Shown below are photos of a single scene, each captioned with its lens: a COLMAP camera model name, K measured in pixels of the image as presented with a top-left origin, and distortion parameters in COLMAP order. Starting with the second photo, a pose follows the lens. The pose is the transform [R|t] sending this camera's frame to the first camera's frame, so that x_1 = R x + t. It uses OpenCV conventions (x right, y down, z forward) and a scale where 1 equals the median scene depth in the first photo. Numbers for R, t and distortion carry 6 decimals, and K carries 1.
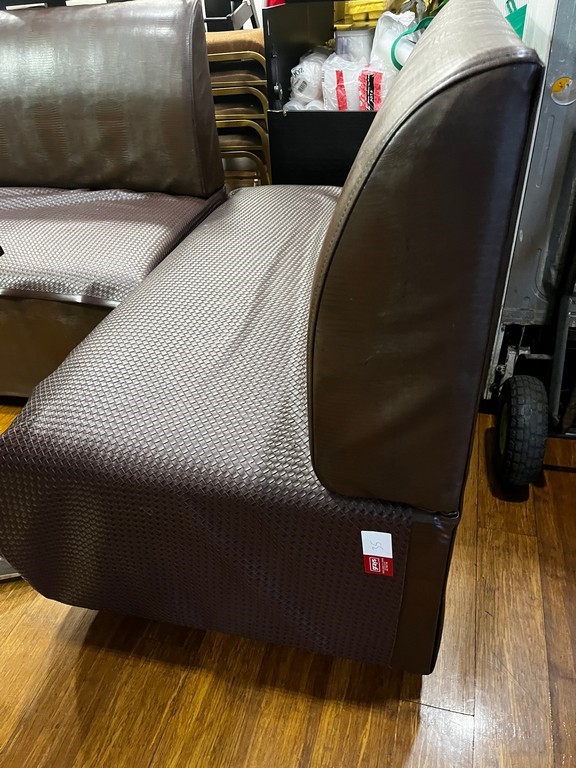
lens RADIAL K [[590.2, 0, 285.0], [0, 590.2, 384.4], [0, 0, 1]] dist [0.008735, -0.003633]
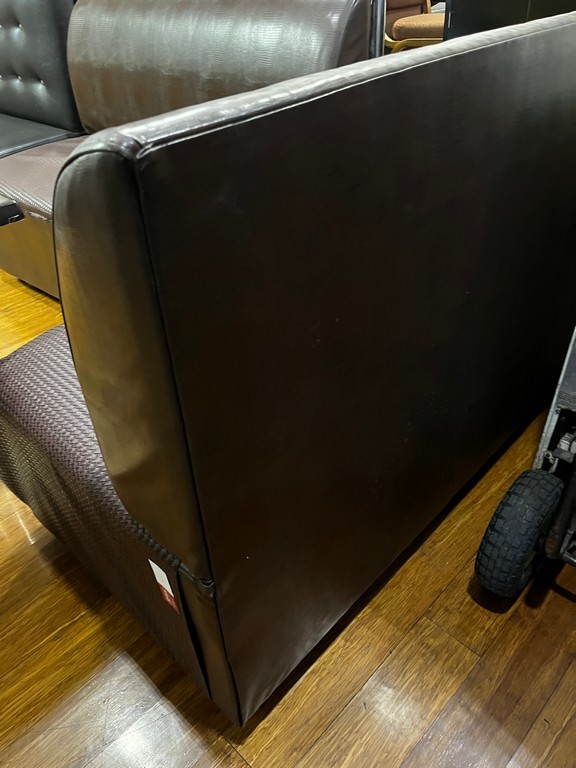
lens RADIAL K [[590.2, 0, 287.5], [0, 590.2, 384.2], [0, 0, 1]] dist [0.008735, -0.003633]
pose [[0.870353, 0.304852, -0.386718, 0.408340], [-0.282617, 0.952353, 0.114683, -0.138082], [0.403254, 0.009478, 0.915039, 0.114970]]
